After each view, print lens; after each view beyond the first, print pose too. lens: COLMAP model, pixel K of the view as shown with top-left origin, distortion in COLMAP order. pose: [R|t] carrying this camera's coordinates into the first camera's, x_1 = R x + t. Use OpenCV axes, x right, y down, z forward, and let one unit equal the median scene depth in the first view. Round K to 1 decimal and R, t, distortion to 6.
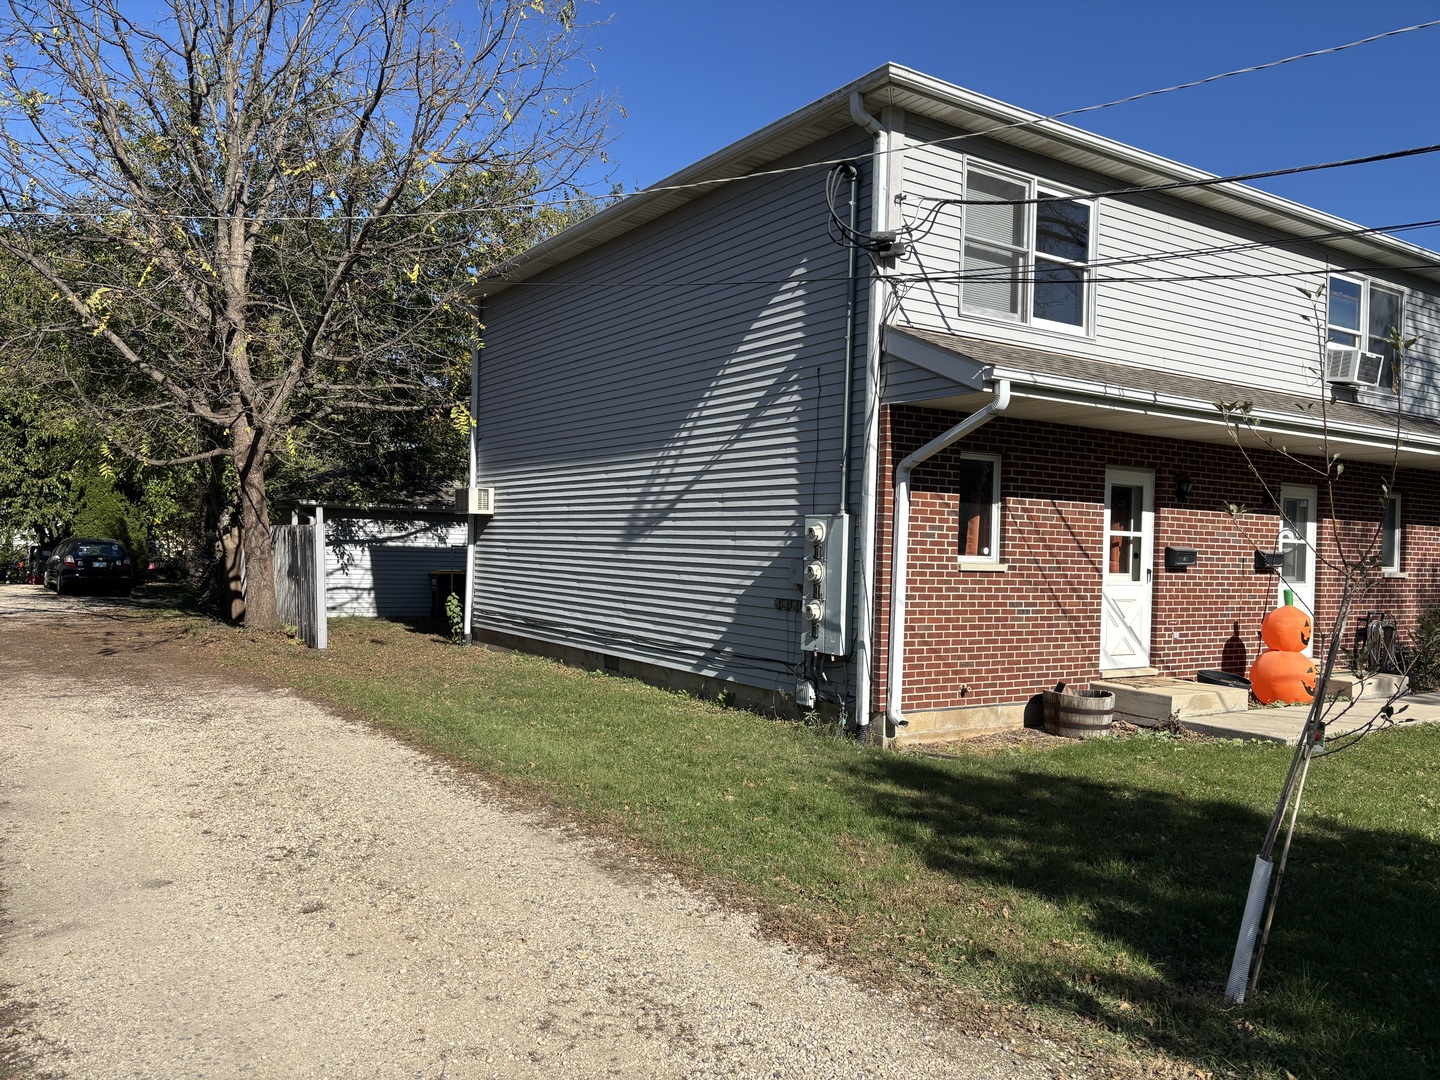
lens RADIAL K [[1090.6, 0, 720.9], [0, 1090.6, 538.5], [0, 0, 1]] dist [-0.009100, 0.002468]
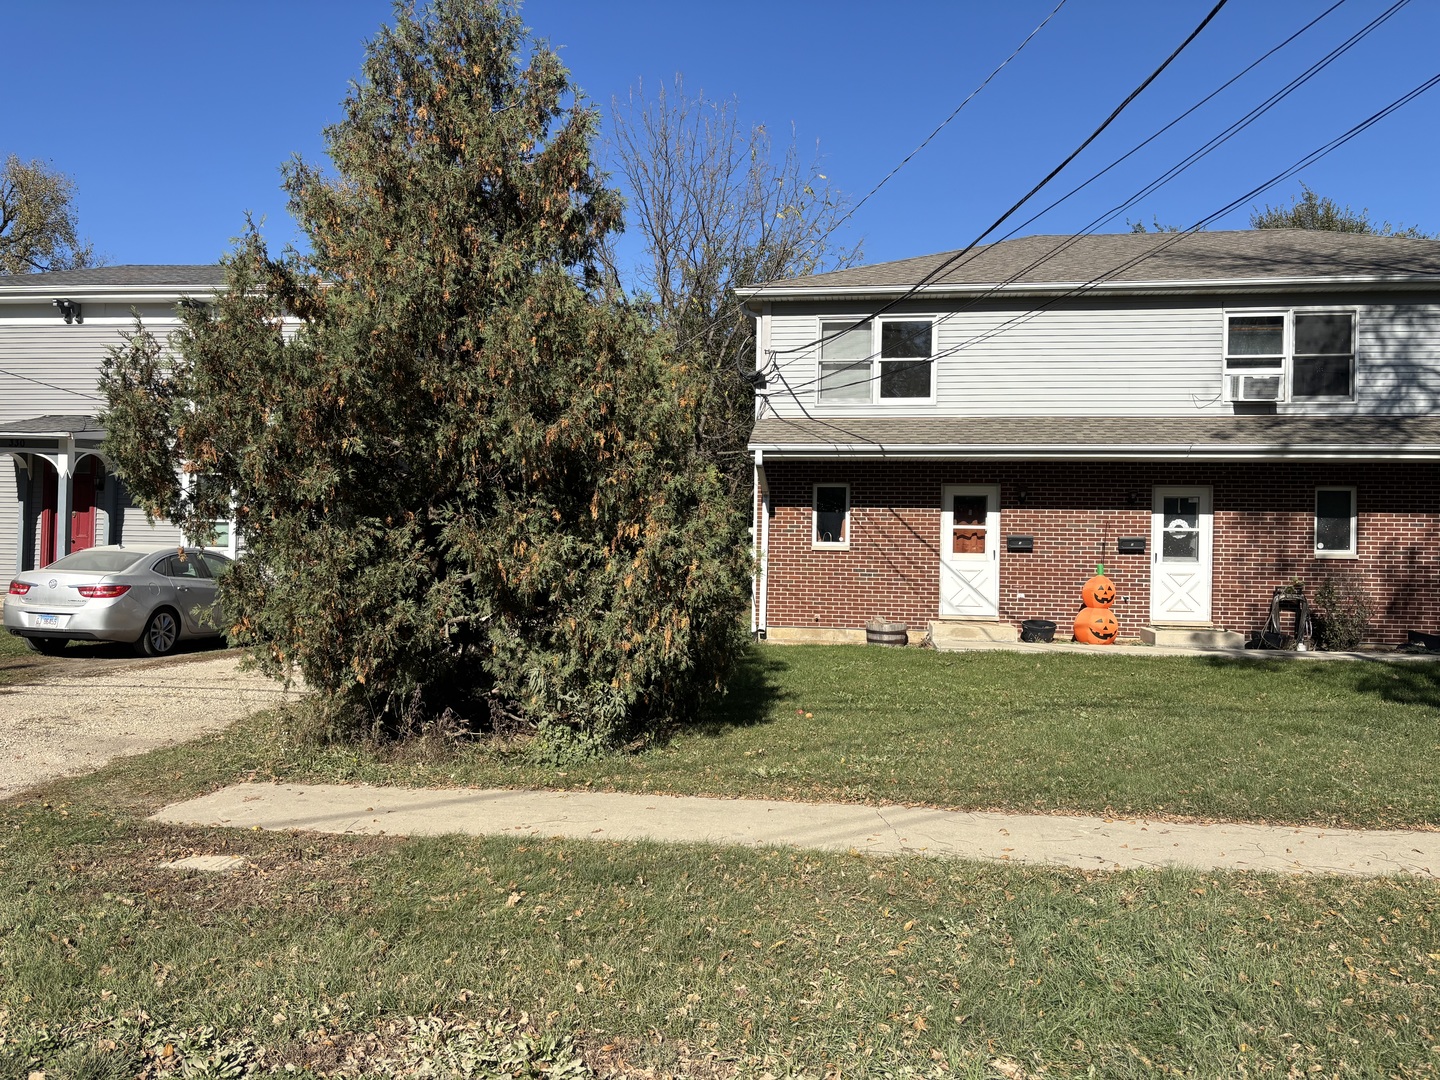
lens RADIAL K [[1090.6, 0, 719.3], [0, 1090.6, 540.3], [0, 0, 1]] dist [-0.009100, 0.002468]
pose [[0.750066, -0.020561, -0.661043, 1.151944], [0.009115, 0.999743, -0.020754, 0.043769], [0.661300, 0.009541, 0.750061, -0.394228]]
